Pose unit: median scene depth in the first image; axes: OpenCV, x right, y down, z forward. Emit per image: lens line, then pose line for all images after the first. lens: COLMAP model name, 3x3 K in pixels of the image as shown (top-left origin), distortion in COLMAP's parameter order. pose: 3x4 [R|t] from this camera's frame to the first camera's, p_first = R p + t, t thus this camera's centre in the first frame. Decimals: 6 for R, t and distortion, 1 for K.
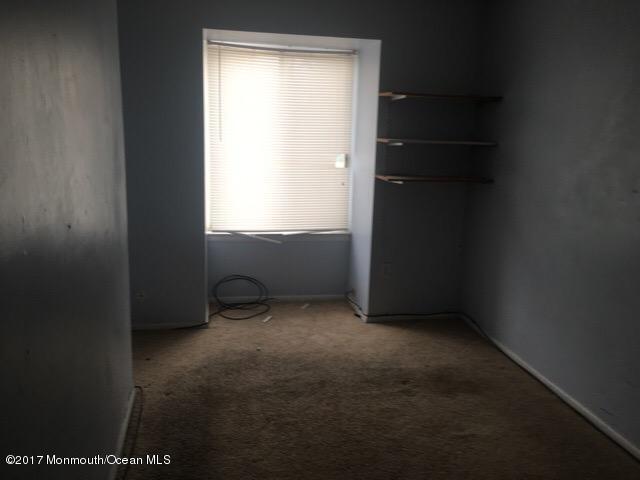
lens RADIAL K [[542.0, 0, 335.6], [0, 542.0, 256.1], [0, 0, 1]] dist [0.071531, -0.106151]
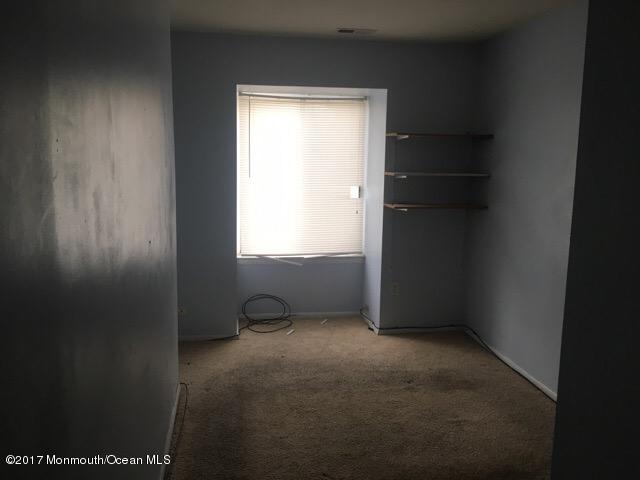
lens RADIAL K [[542.0, 0, 320.2], [0, 542.0, 236.6], [0, 0, 1]] dist [0.071531, -0.106151]
pose [[0.997771, -0.011369, -0.065760, 0.014371], [0.005314, 0.995788, -0.091531, 0.025524], [0.066524, 0.090977, 0.993629, -0.149512]]
